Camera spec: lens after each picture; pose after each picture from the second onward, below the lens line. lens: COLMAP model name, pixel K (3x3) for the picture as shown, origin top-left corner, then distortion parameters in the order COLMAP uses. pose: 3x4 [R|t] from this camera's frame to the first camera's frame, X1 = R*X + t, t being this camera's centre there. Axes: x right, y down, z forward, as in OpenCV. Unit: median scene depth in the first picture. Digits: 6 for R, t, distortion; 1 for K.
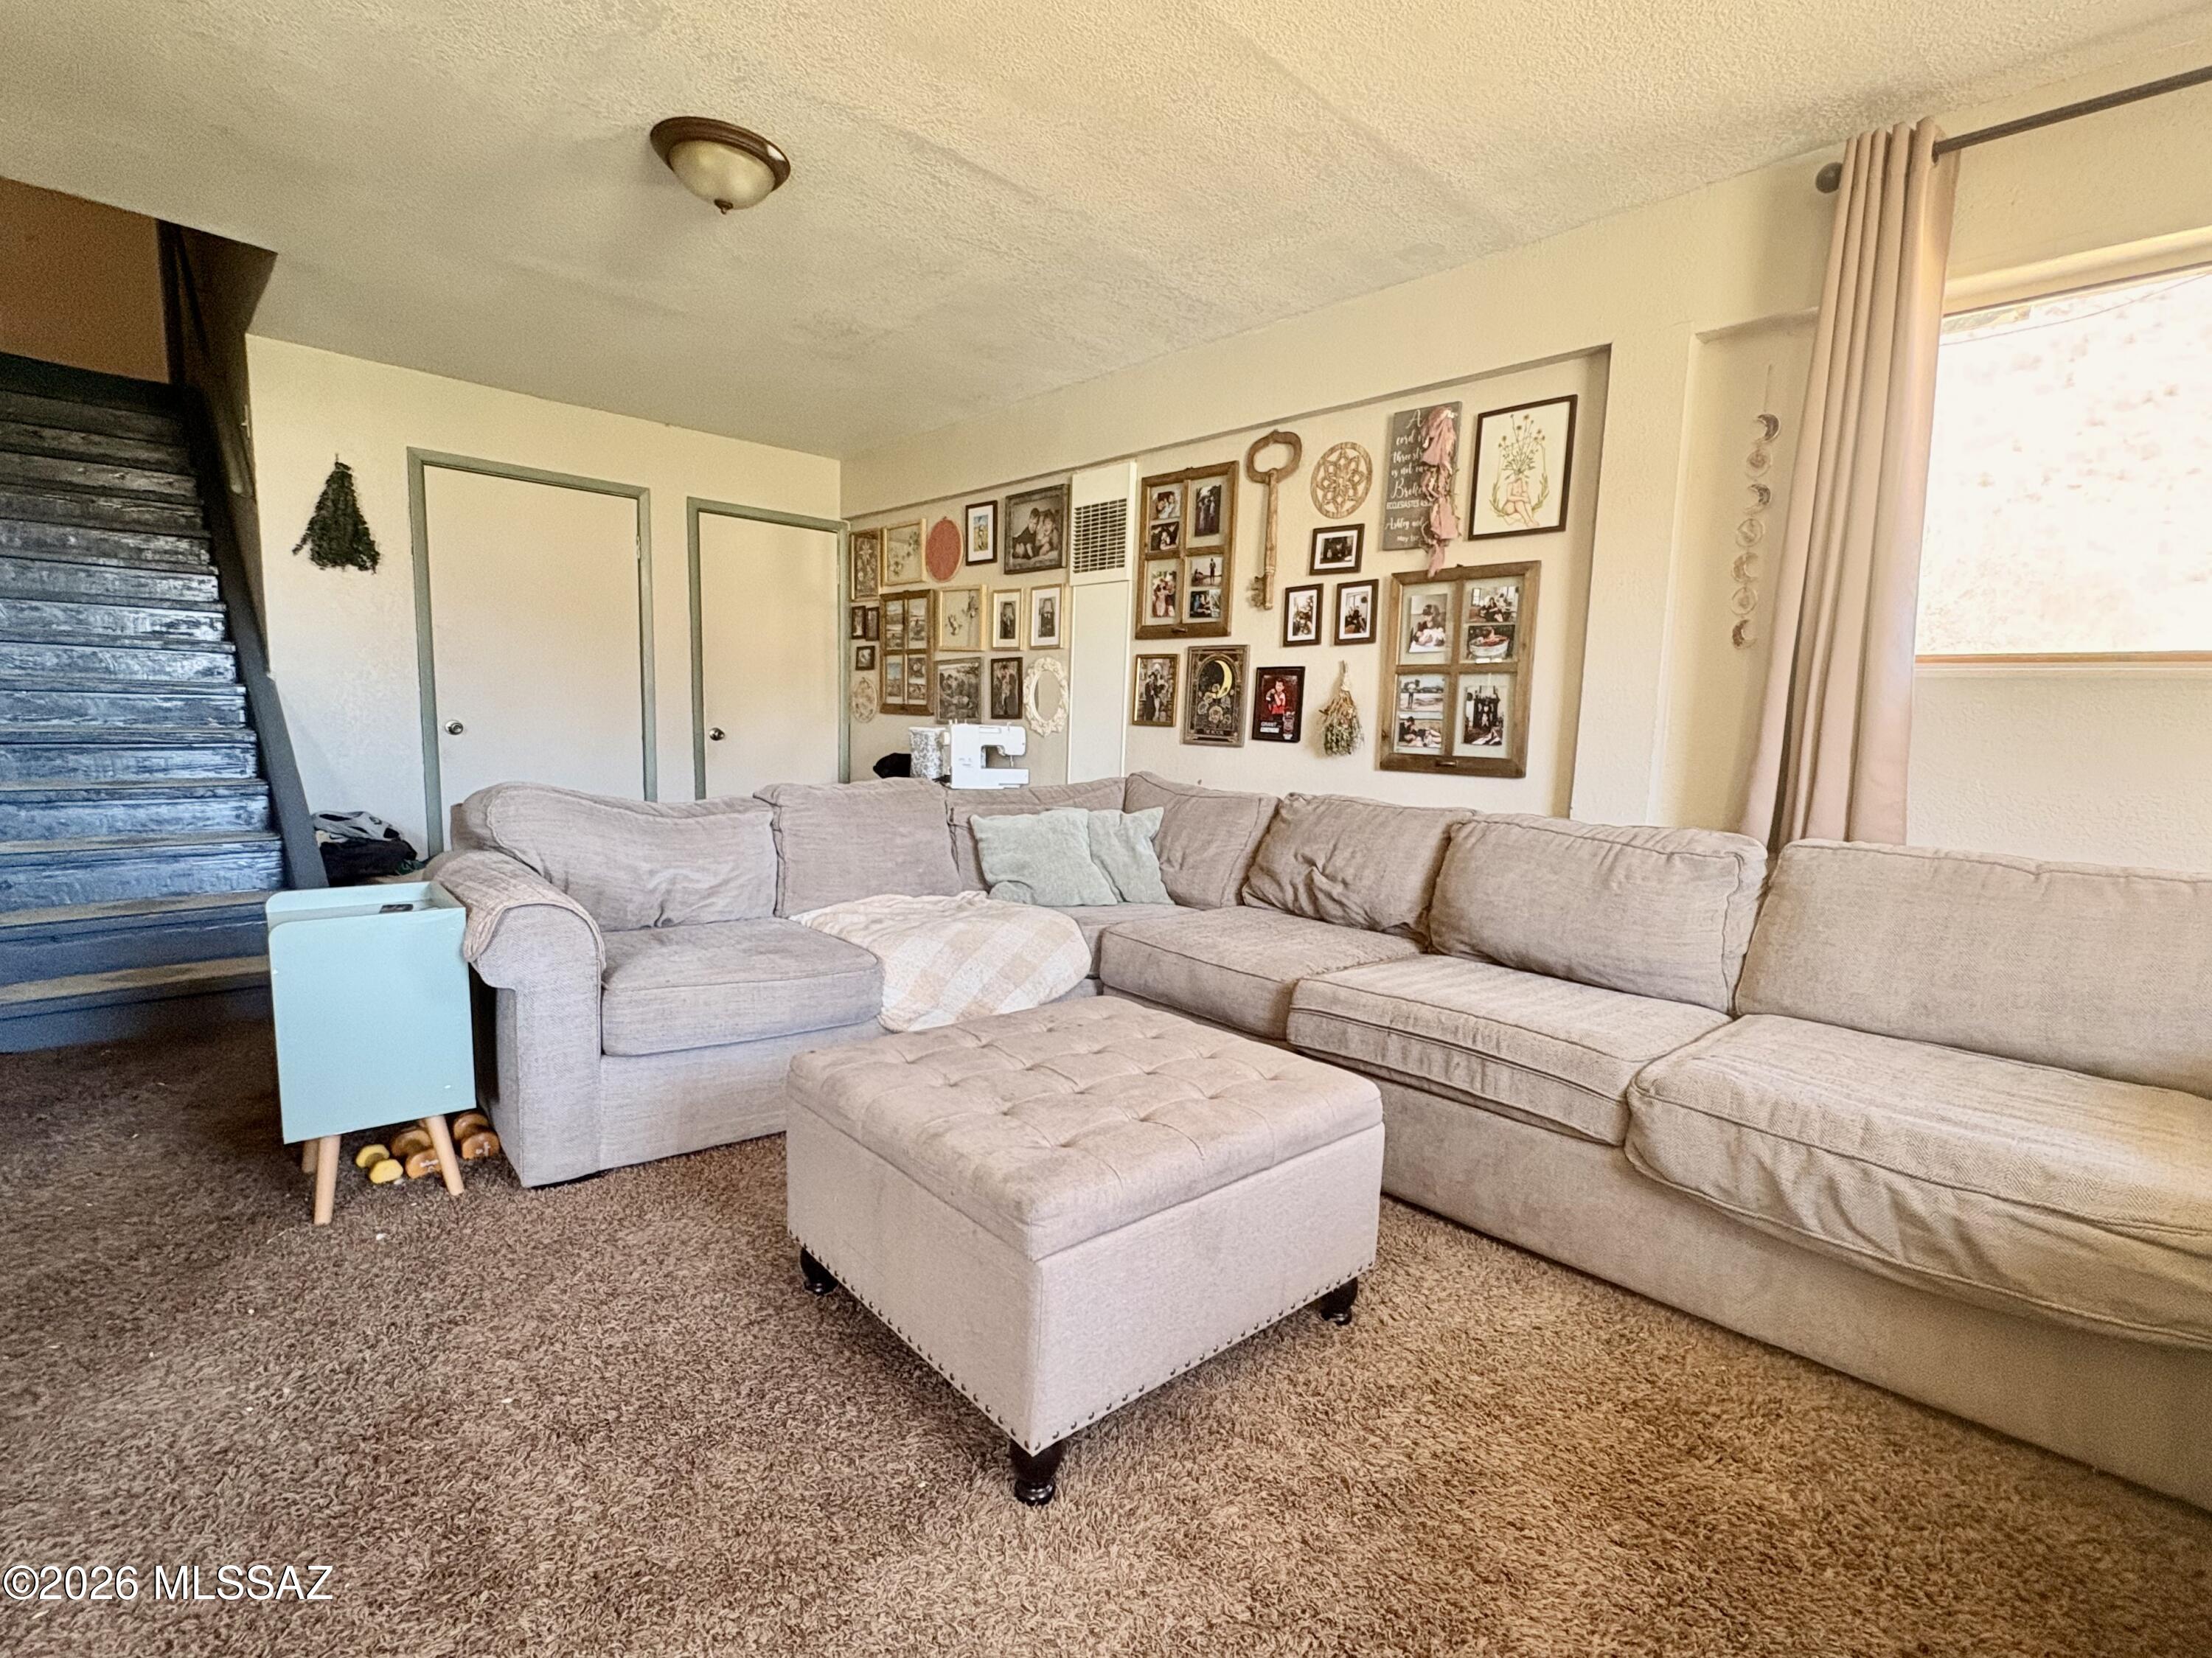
lens RADIAL K [[1013.8, 0, 1106.0], [0, 1013.8, 829.0], [0, 0, 1]] dist [0.001662, 0.000424]
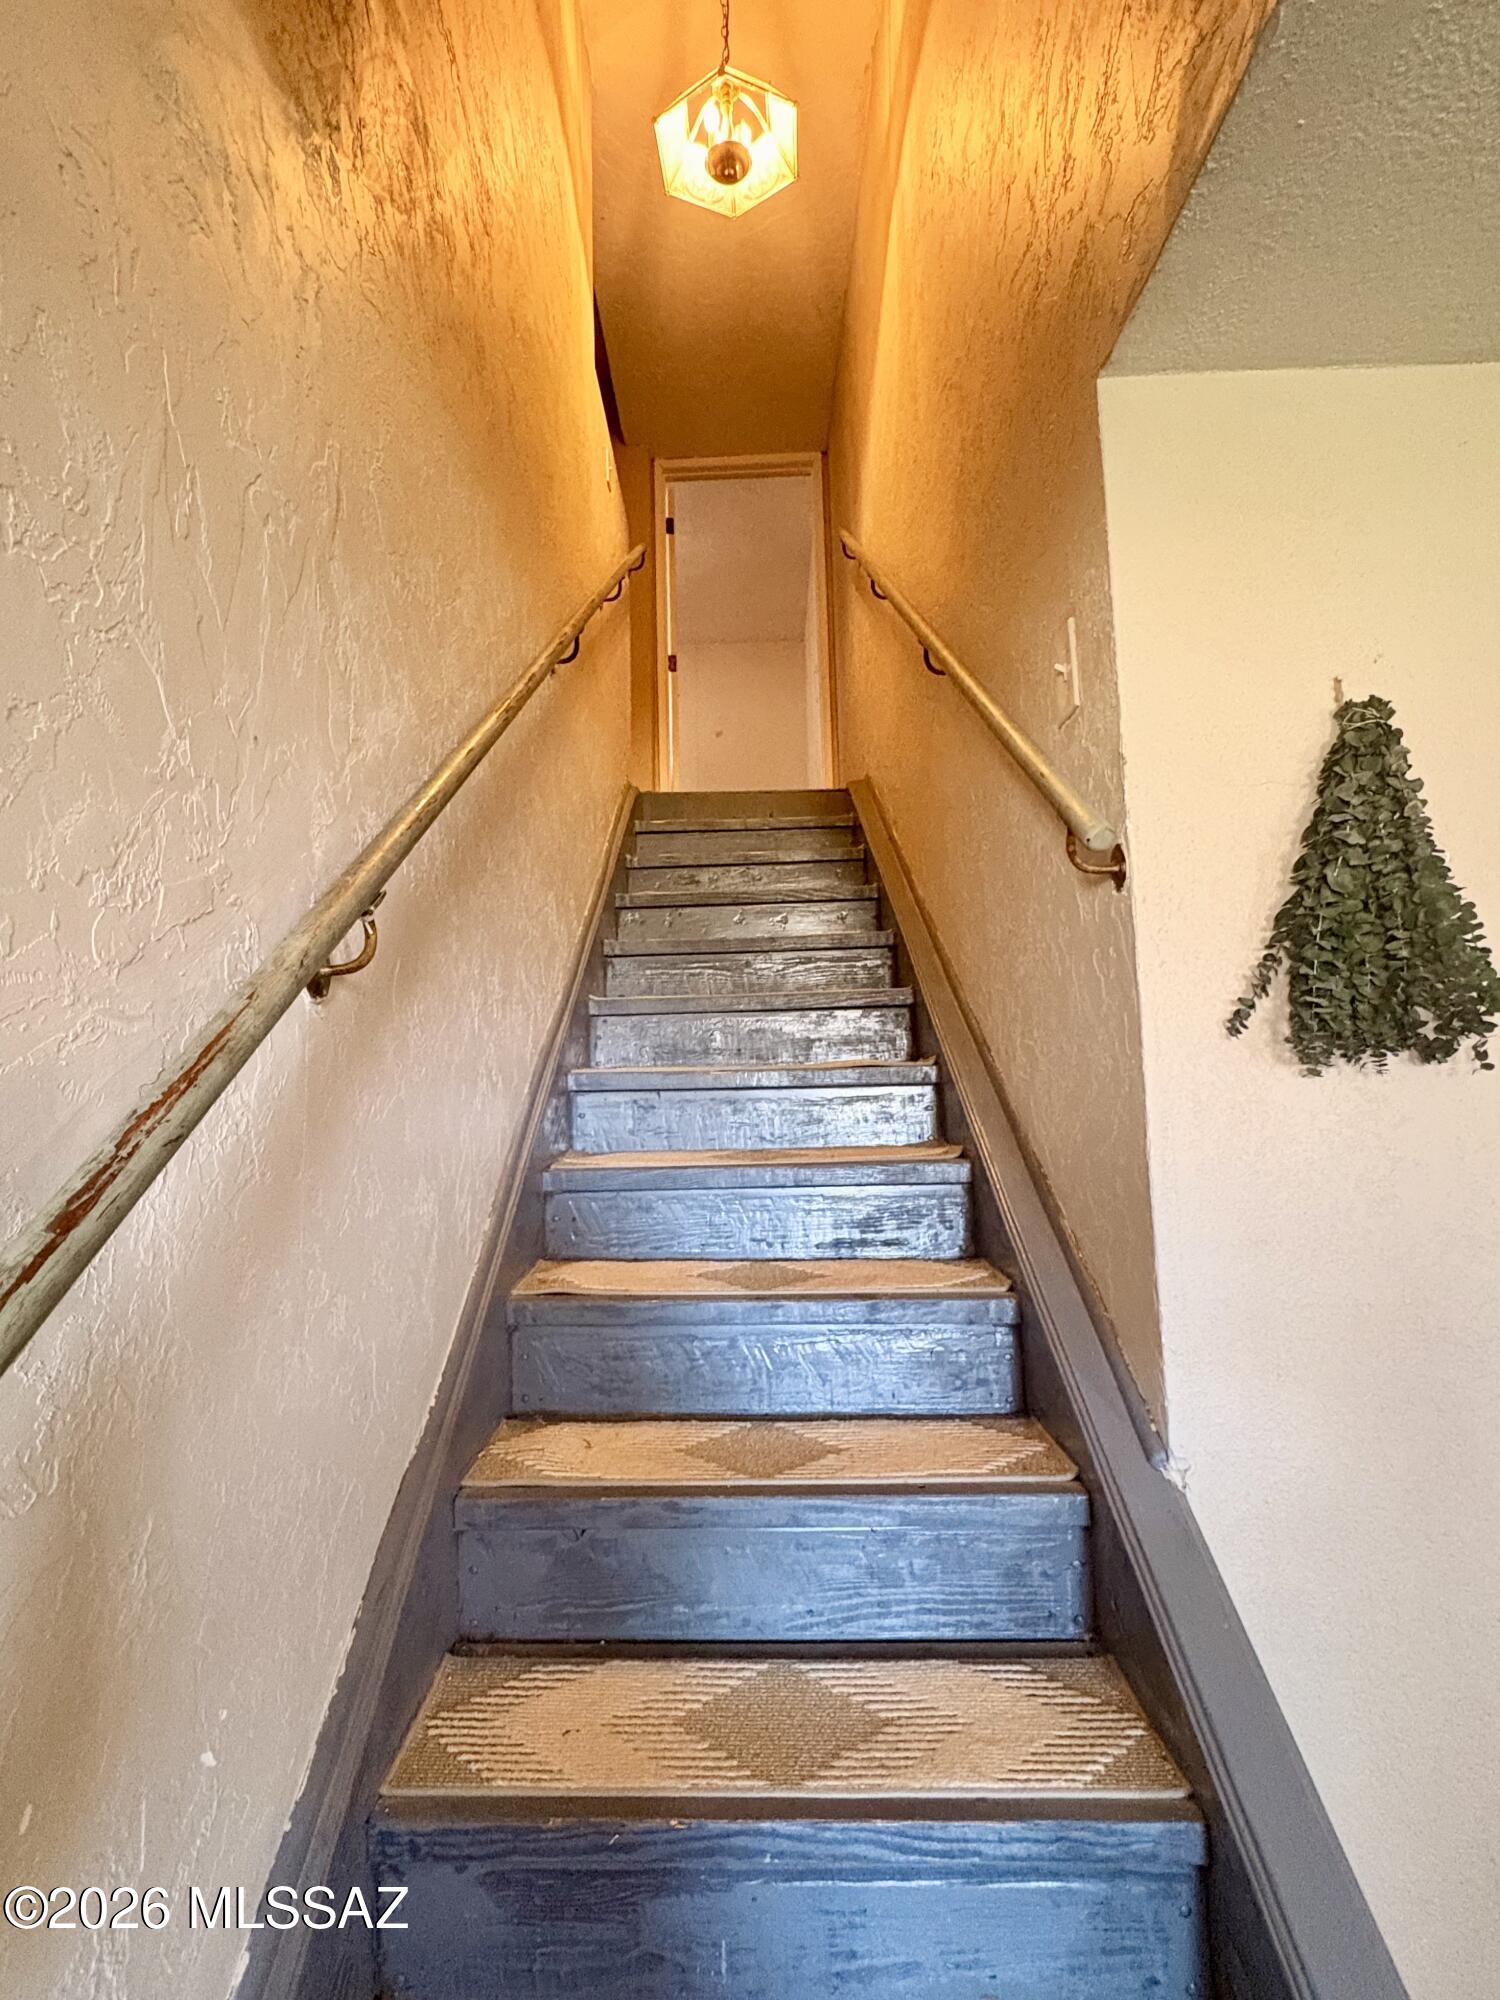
lens RADIAL K [[990.5, 0, 750.0], [0, 990.5, 1000.0], [0, 0, 1]] dist [0.000030, -0.000003]
pose [[0.712944, -0.114764, -0.691766, -0.628203], [-0.037422, 0.978883, -0.200965, -0.195826], [0.700222, 0.169164, 0.693594, 0.633147]]
